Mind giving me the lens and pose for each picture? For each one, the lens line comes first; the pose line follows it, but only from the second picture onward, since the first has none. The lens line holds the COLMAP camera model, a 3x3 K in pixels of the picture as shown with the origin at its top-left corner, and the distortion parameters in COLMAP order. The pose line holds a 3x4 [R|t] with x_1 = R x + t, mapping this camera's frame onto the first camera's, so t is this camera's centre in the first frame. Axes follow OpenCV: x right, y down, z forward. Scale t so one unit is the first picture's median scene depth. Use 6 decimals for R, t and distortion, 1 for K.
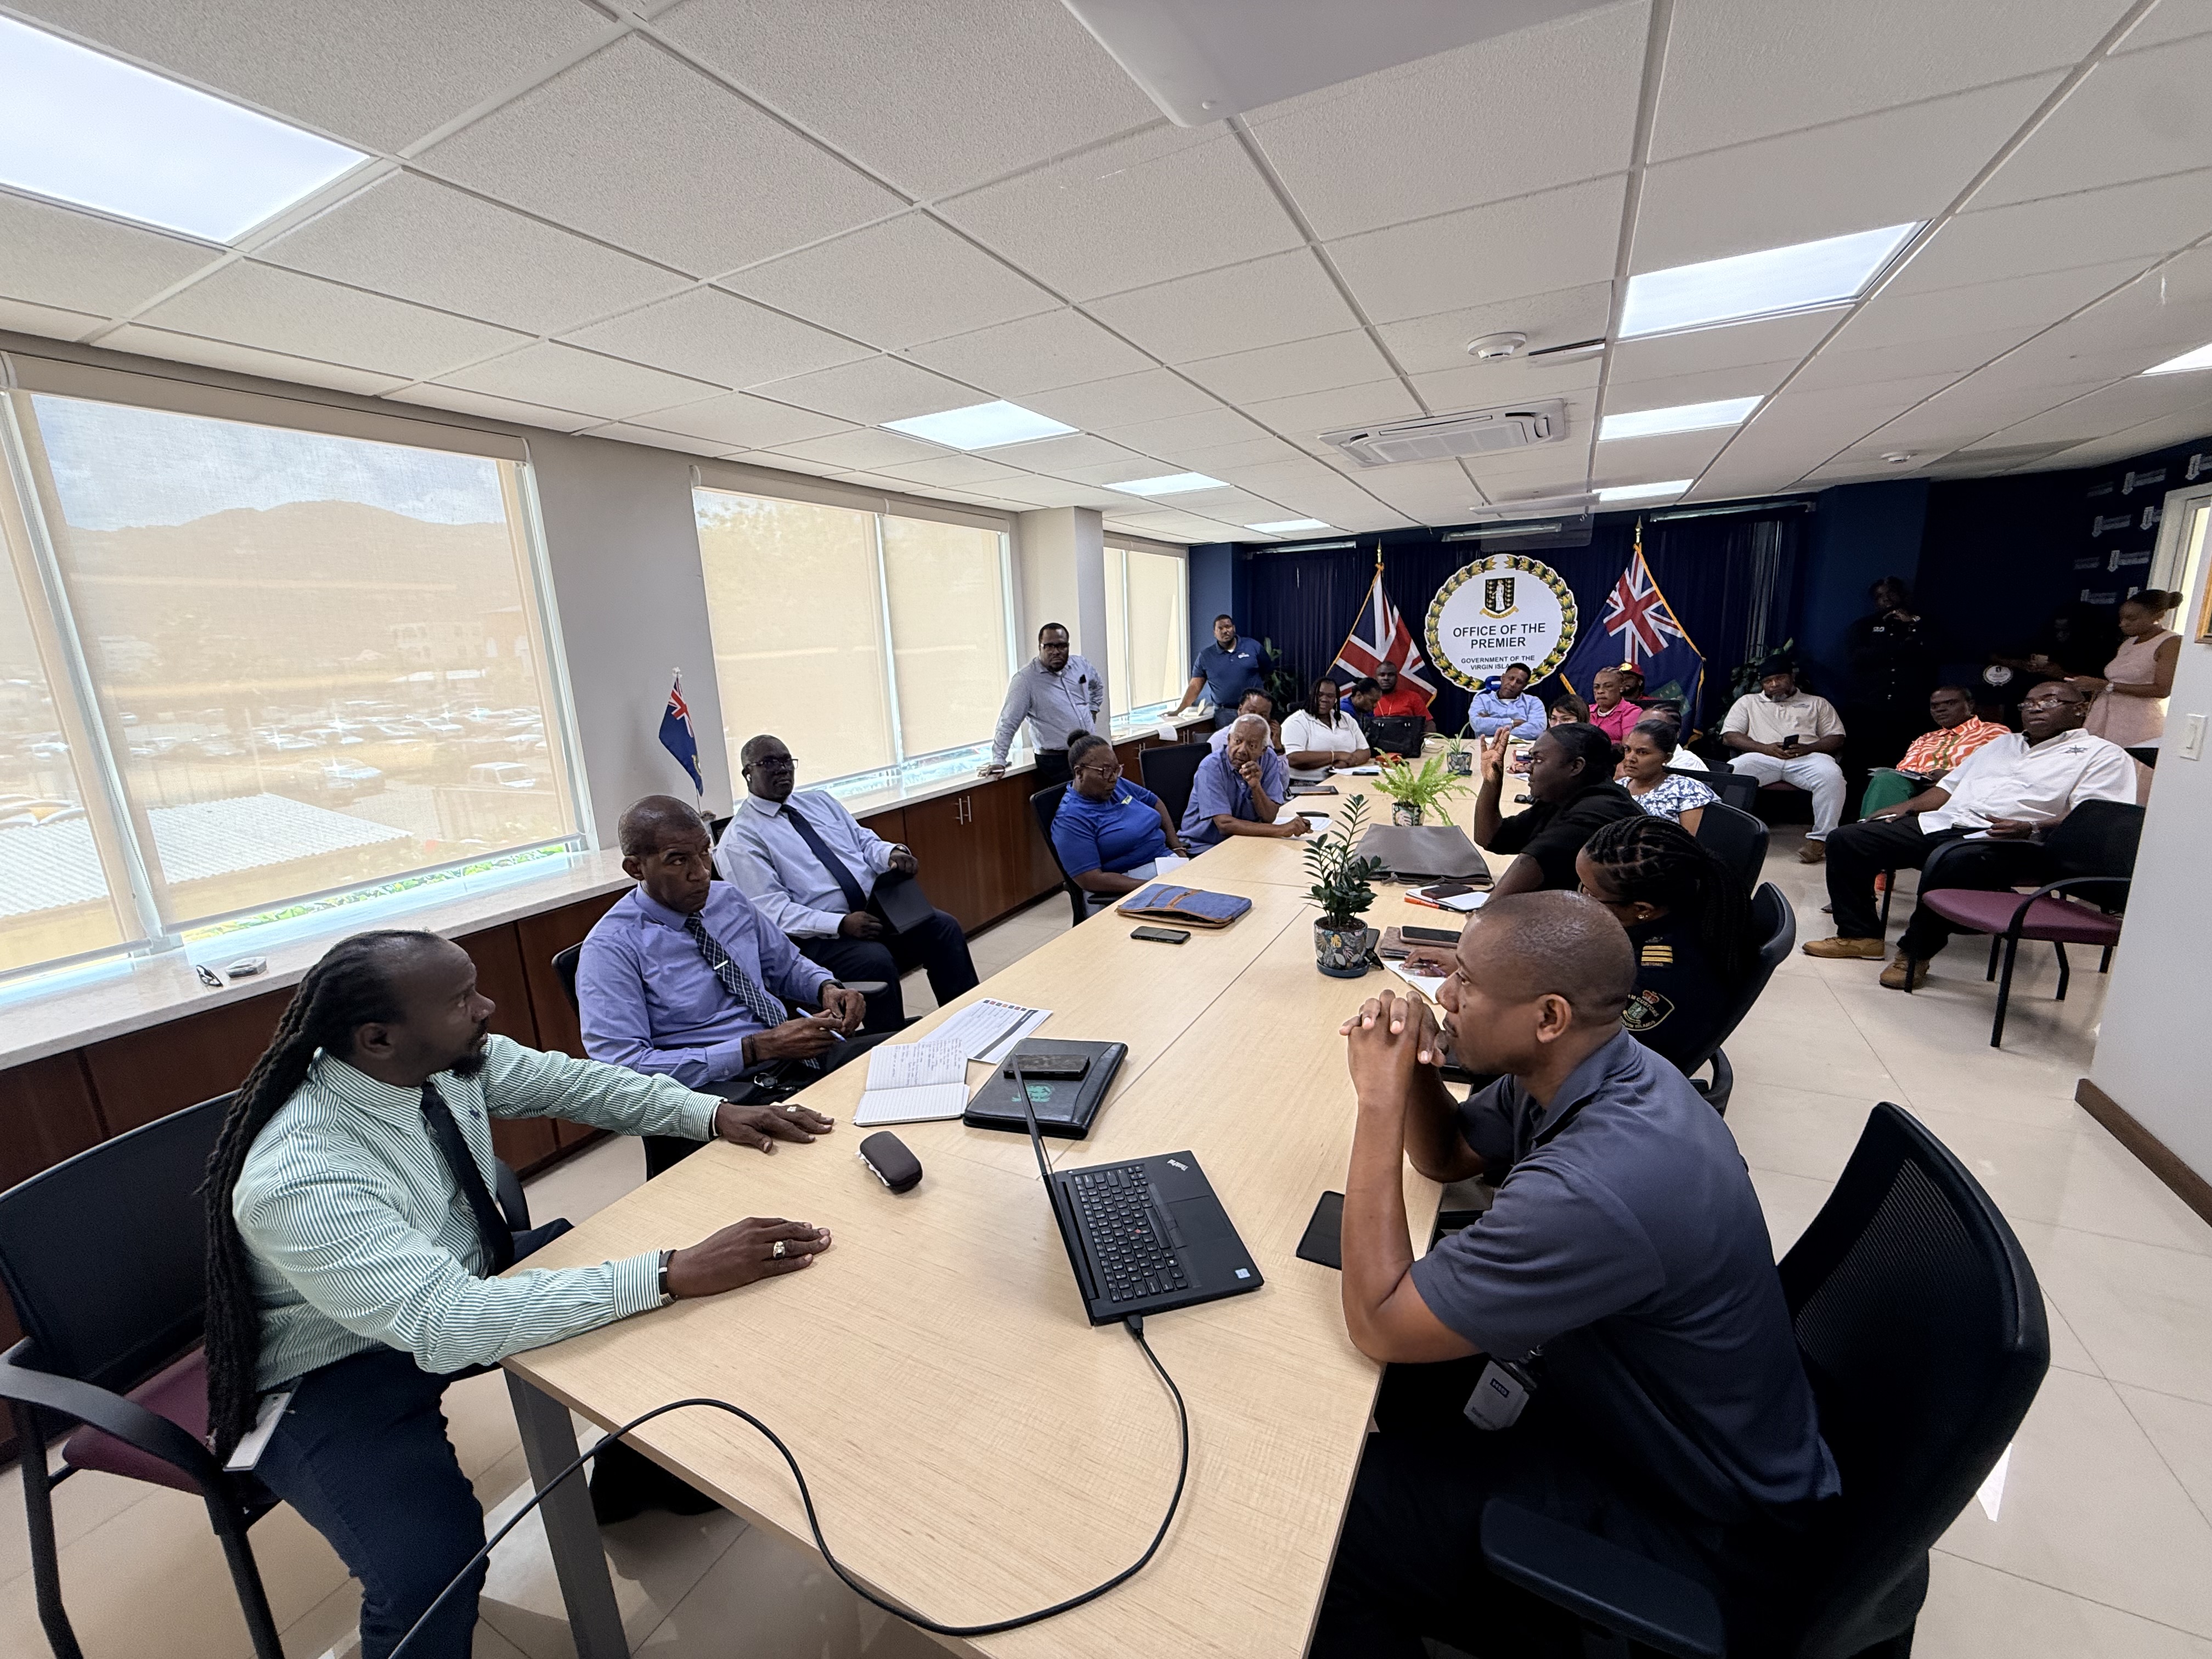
lens RADIAL K [[893.5, 0, 1095.8], [0, 893.5, 833.7], [0, 0, 1]] dist [0.003850, 0.001182]
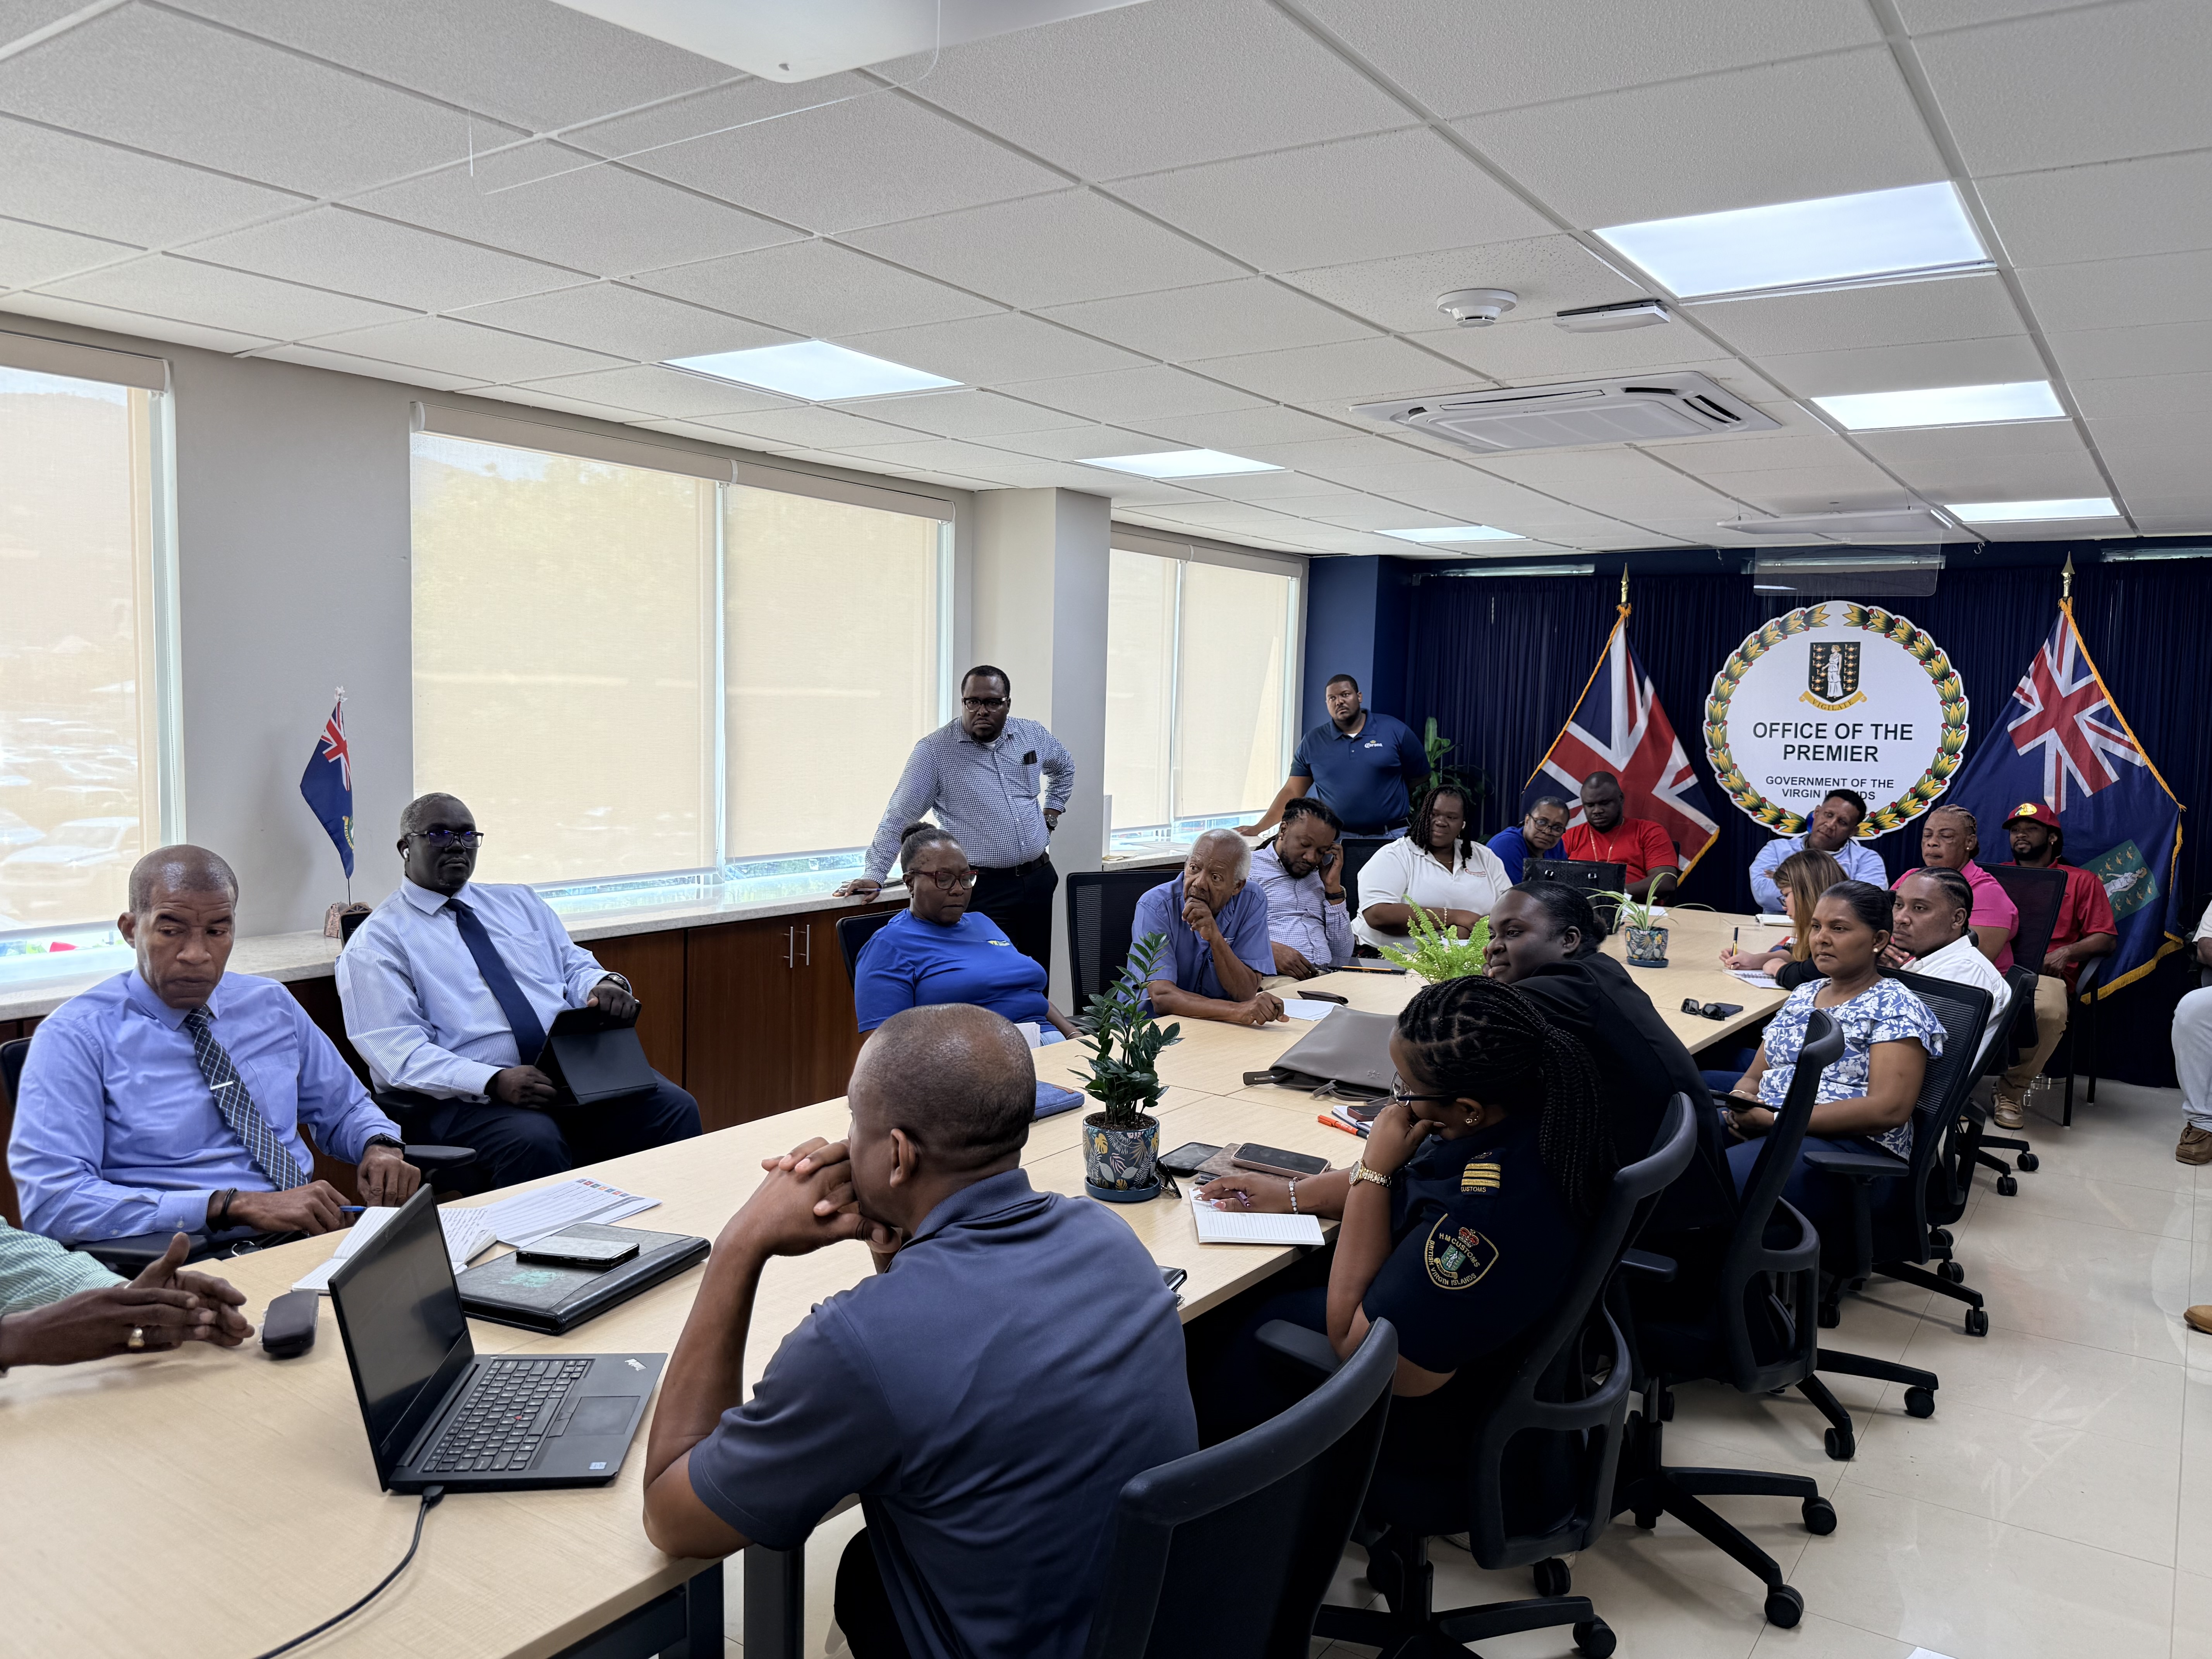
lens RADIAL K [[1651.7, 0, 1095.8], [0, 1651.7, 850.1], [0, 0, 1]] dist [0.047539, -0.052891]
pose [[0.989924, 0.079291, -0.117317, 0.161152], [-0.093259, 0.988527, -0.118813, 0.020598], [0.106550, 0.128557, 0.985962, -0.105882]]
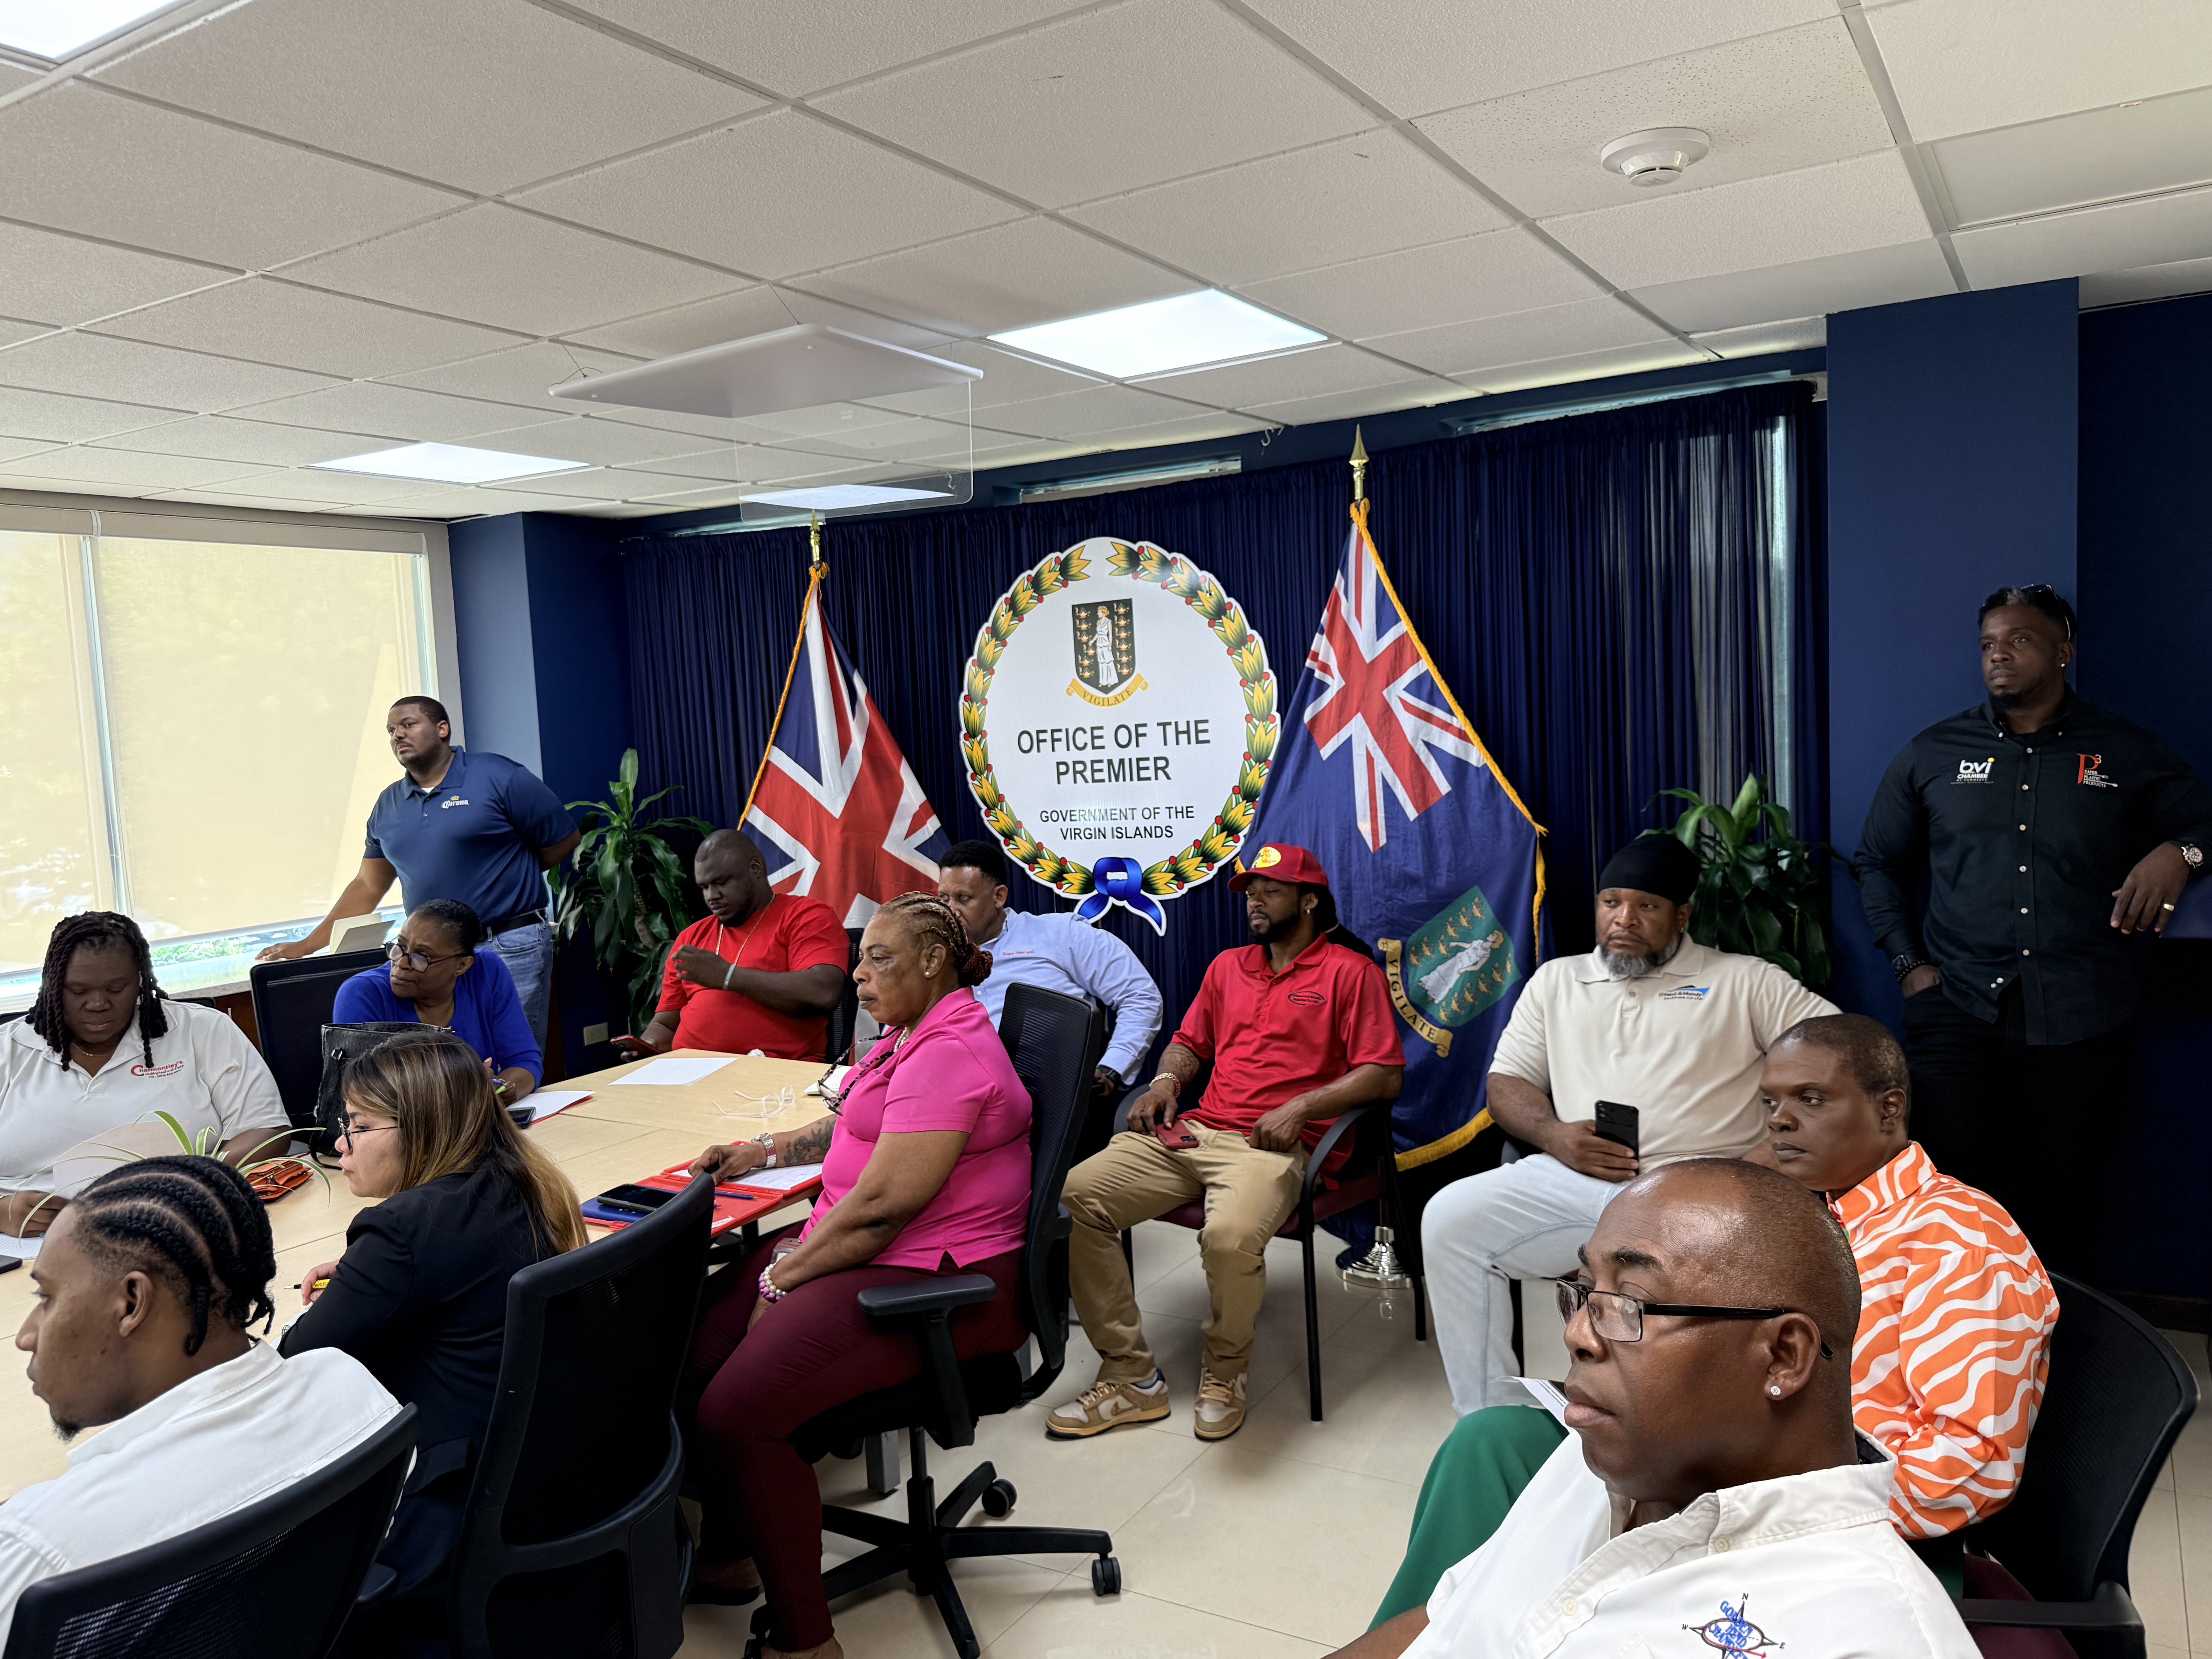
lens RADIAL K [[1651.7, 0, 1060.9], [0, 1651.7, 847.4], [0, 0, 1]] dist [0.047539, -0.052891]
pose [[0.998237, 0.003388, -0.059259, 0.637323], [-0.011481, 0.990535, -0.136776, -0.119838], [0.058235, 0.137216, 0.988828, 0.443550]]
